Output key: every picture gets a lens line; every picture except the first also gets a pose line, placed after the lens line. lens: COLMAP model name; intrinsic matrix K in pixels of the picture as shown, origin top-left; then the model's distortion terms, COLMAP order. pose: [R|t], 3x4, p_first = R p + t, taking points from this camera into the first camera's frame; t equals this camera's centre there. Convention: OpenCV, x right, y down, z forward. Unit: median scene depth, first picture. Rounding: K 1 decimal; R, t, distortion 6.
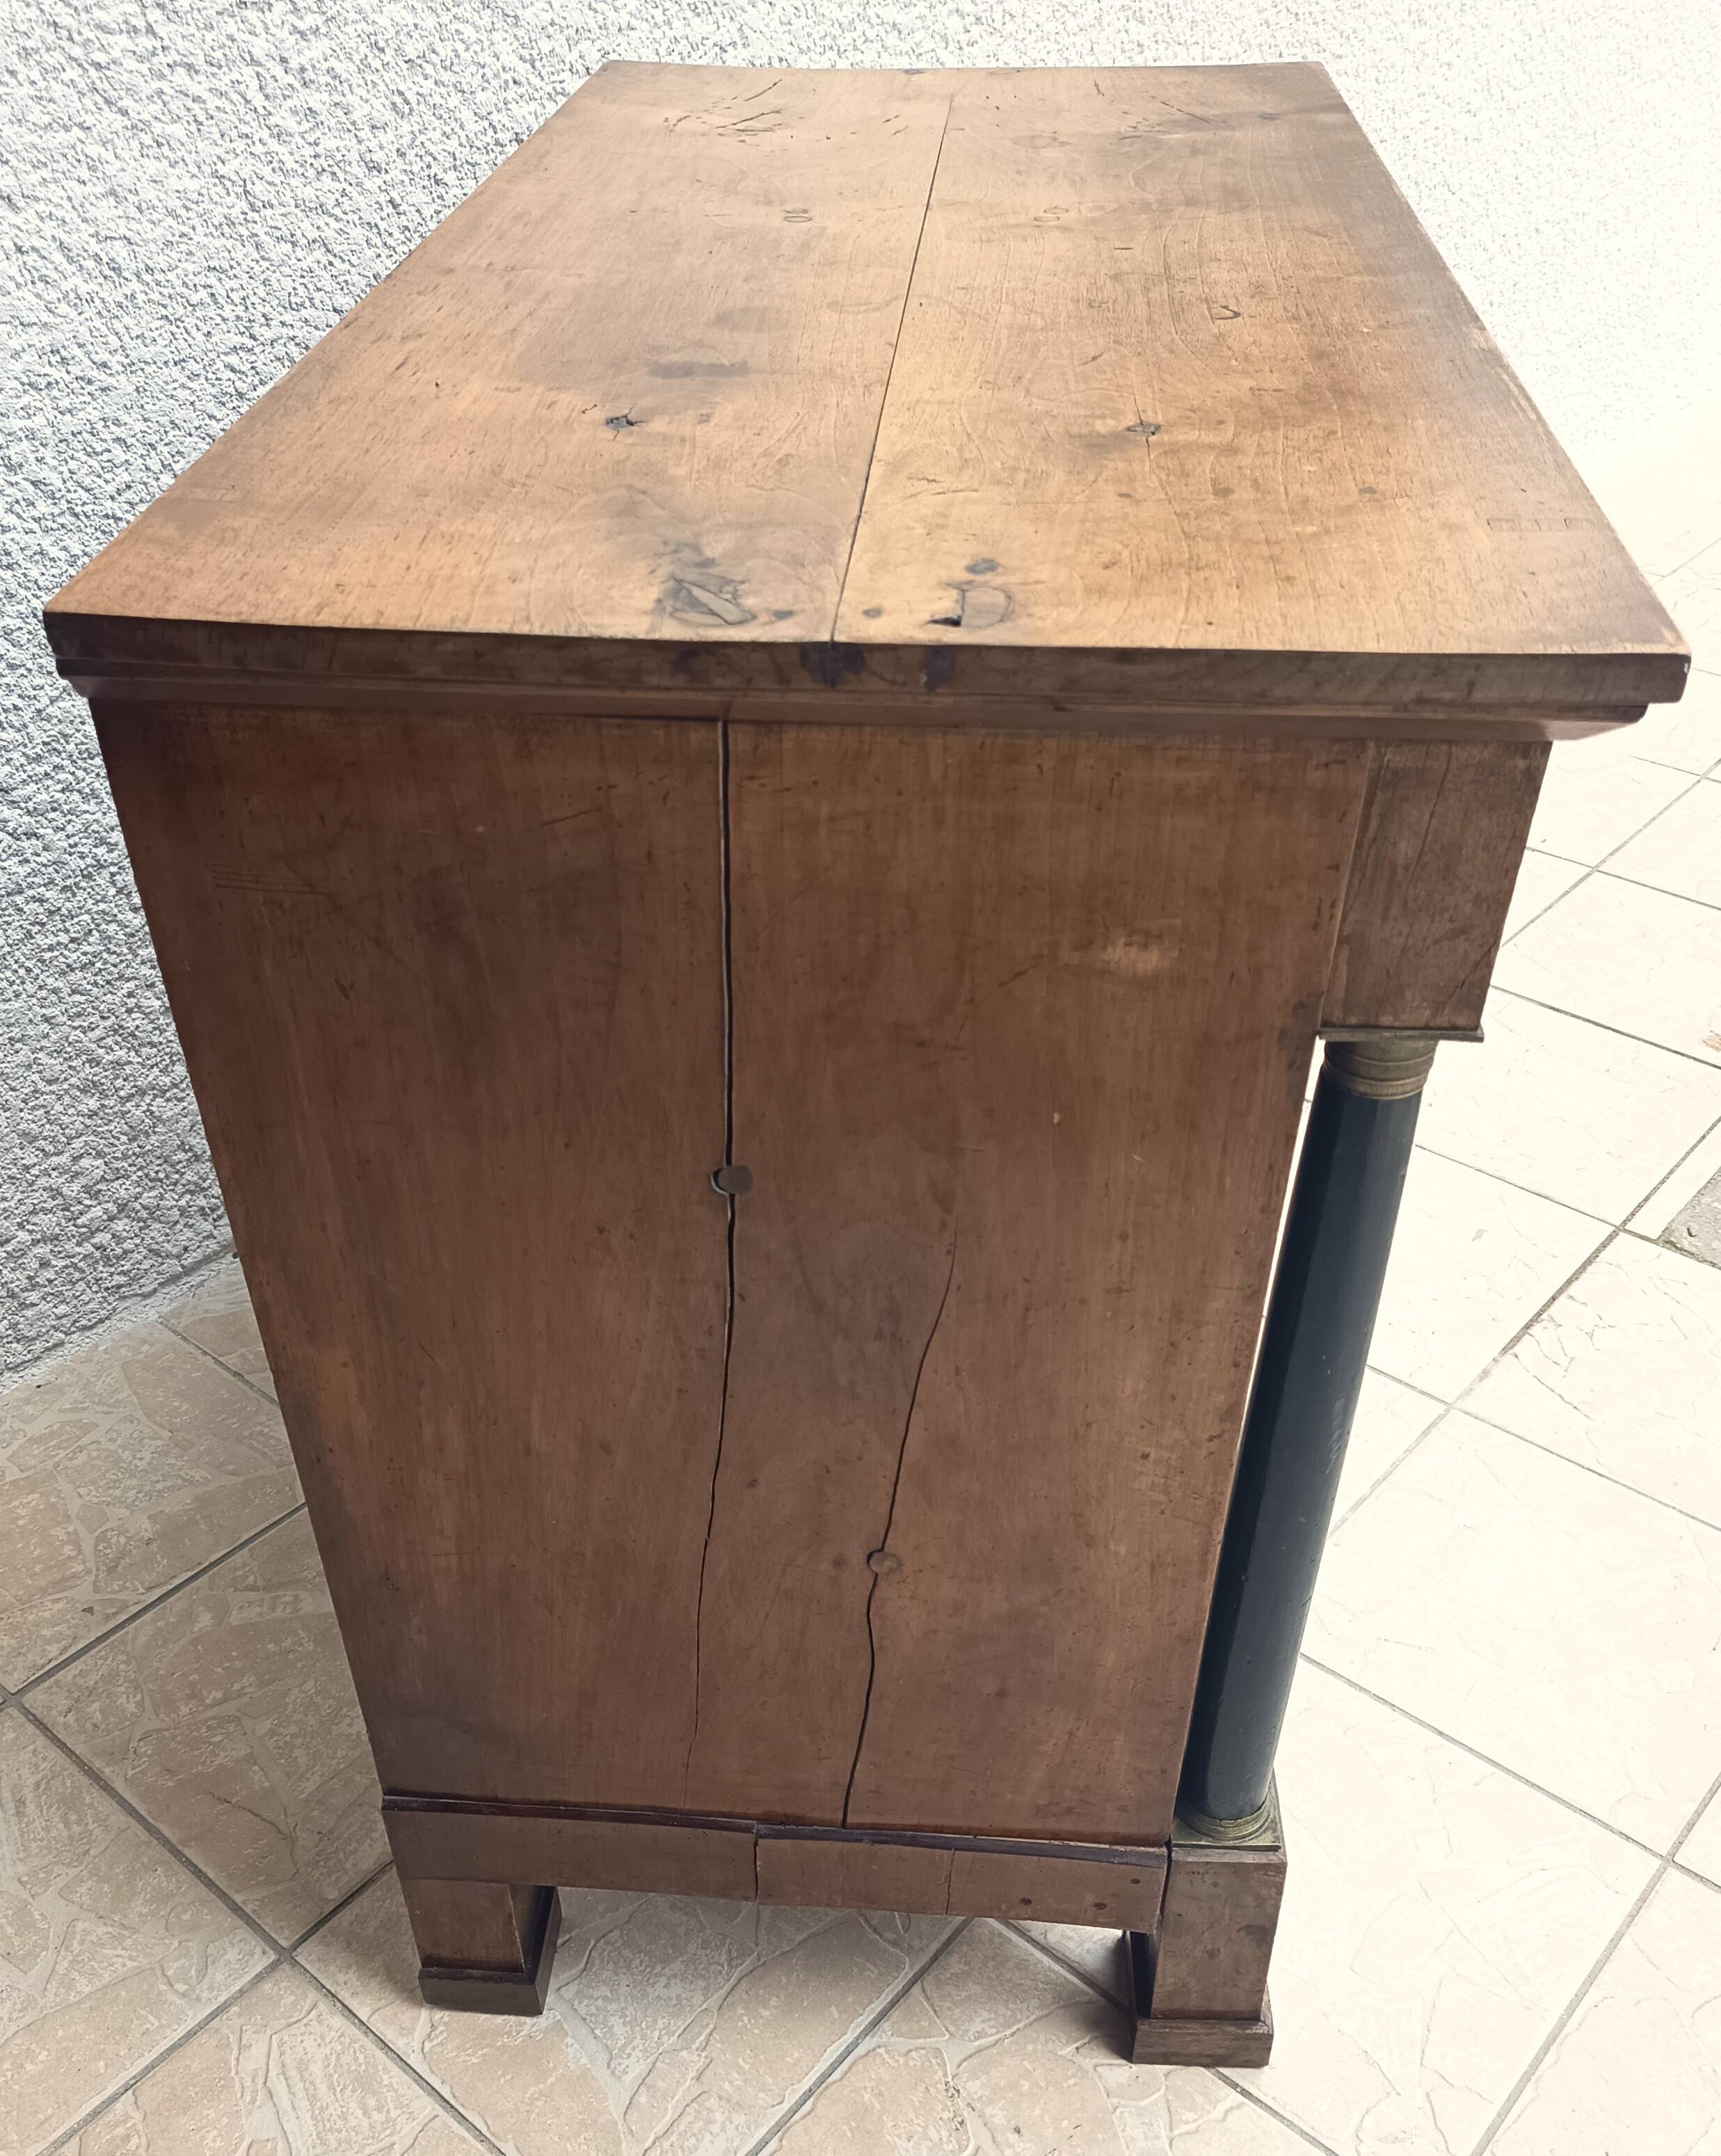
lens RADIAL K [[1923.7, 0, 856.6], [0, 1923.7, 1394.8], [0, 0, 1]] dist [0.044429, -0.043524]
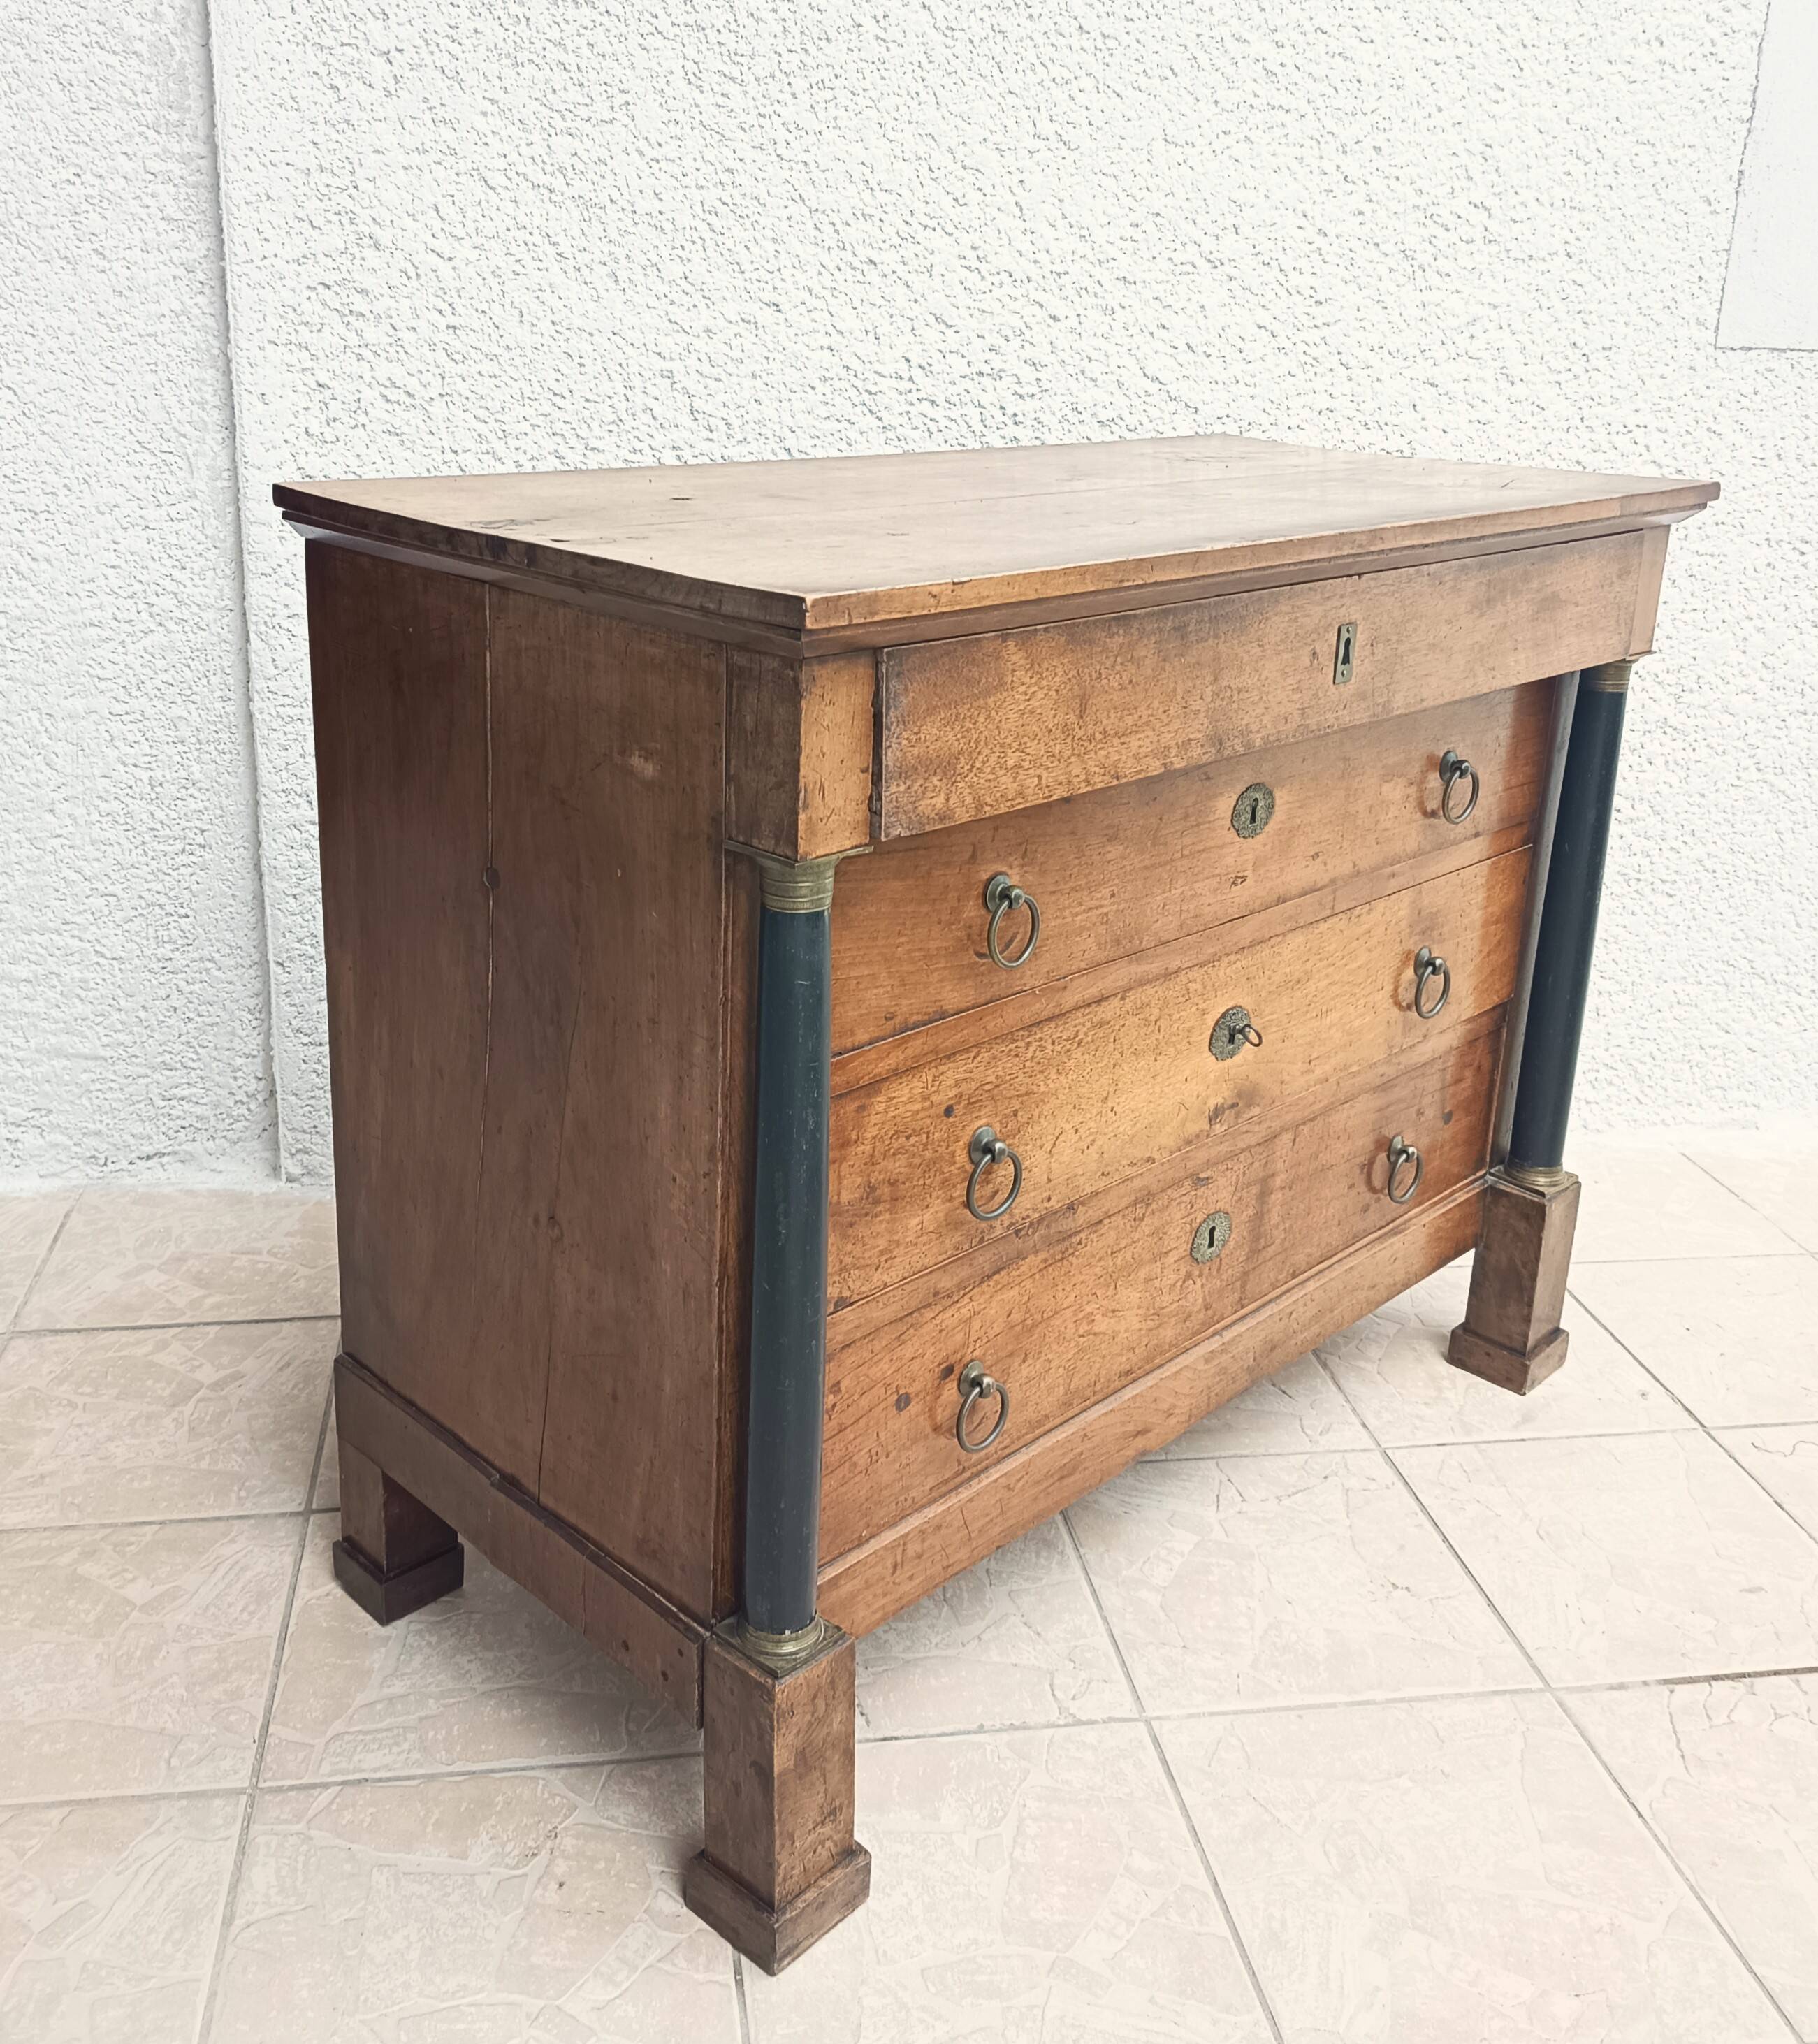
lens RADIAL K [[2009.1, 0, 860.6], [0, 2009.1, 855.9], [0, 0, 1]] dist [0.024360, 0.000000]
pose [[0.755247, 0.218173, -0.618063, 0.703532], [-0.468432, 0.839230, -0.276160, 0.112003], [0.458447, 0.498089, 0.736026, -0.055450]]
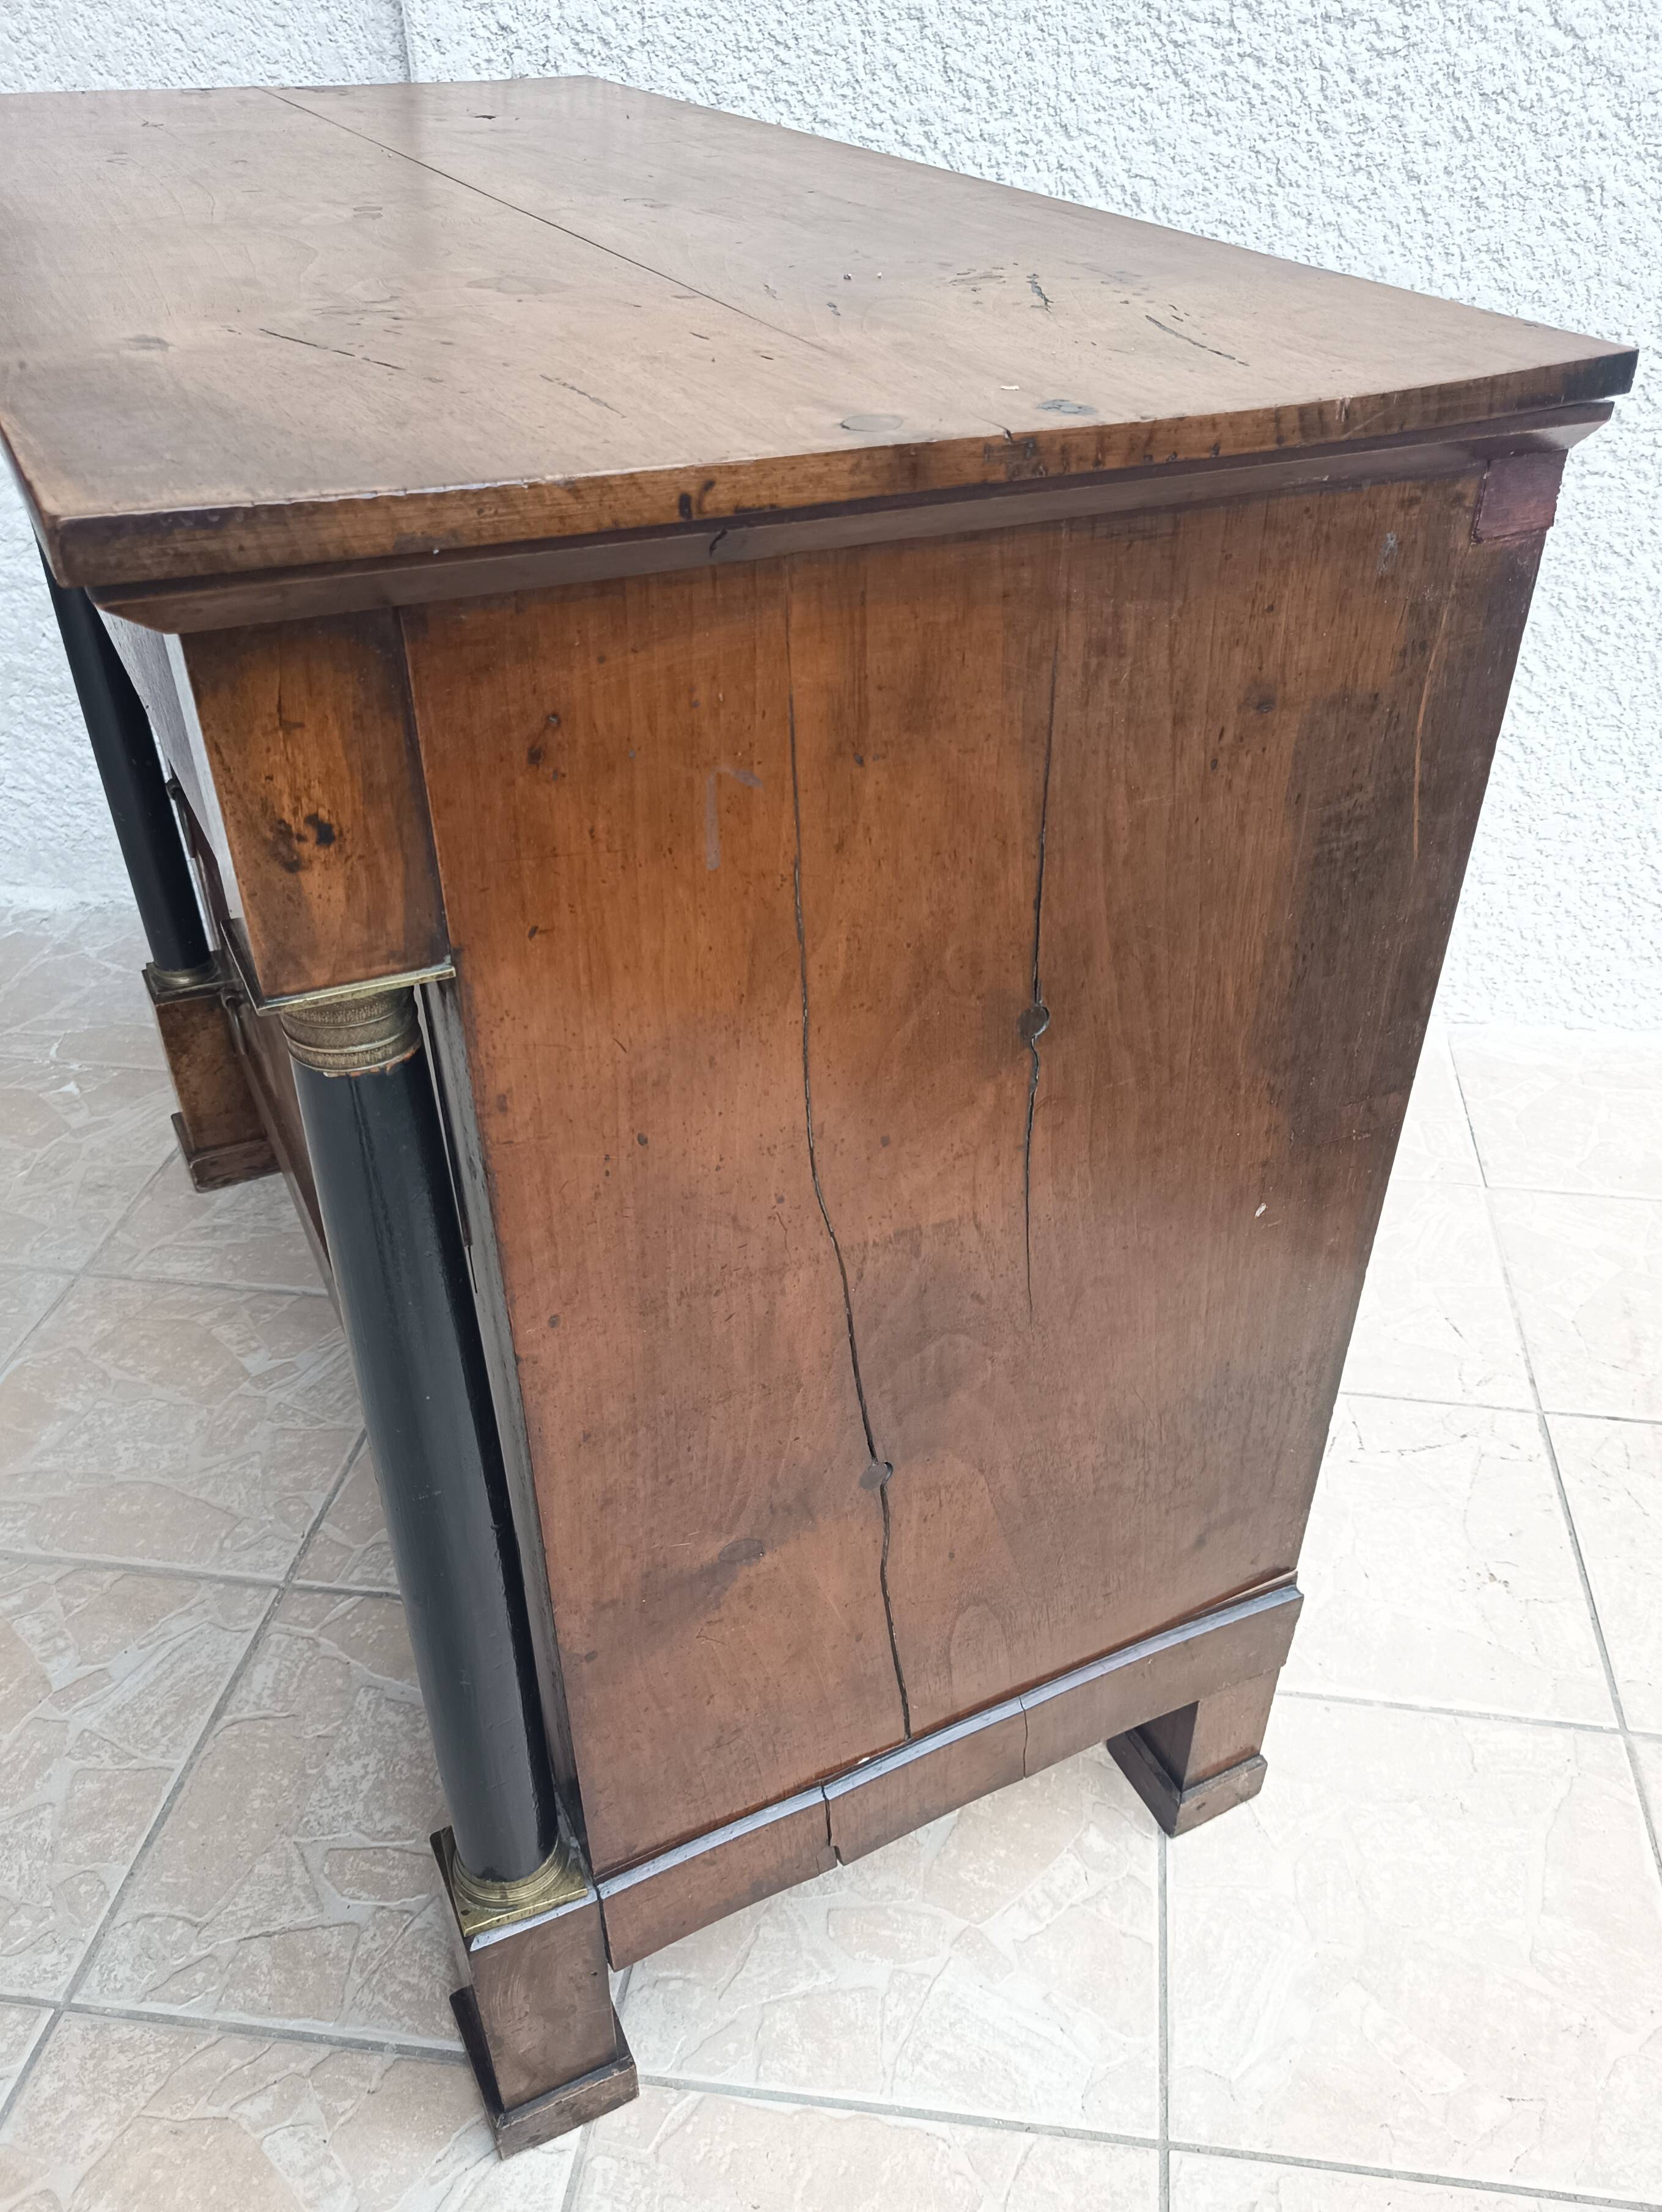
lens RADIAL K [[1735.2, 0, 910.7], [0, 1735.2, 1237.1], [0, 0, 1]] dist [0.023523, -0.030354]
pose [[0.556426, 0.531381, -0.638768, 0.623149], [-0.580901, 0.798452, 0.158201, -0.134013], [0.594091, 0.283034, 0.752960, 0.248496]]
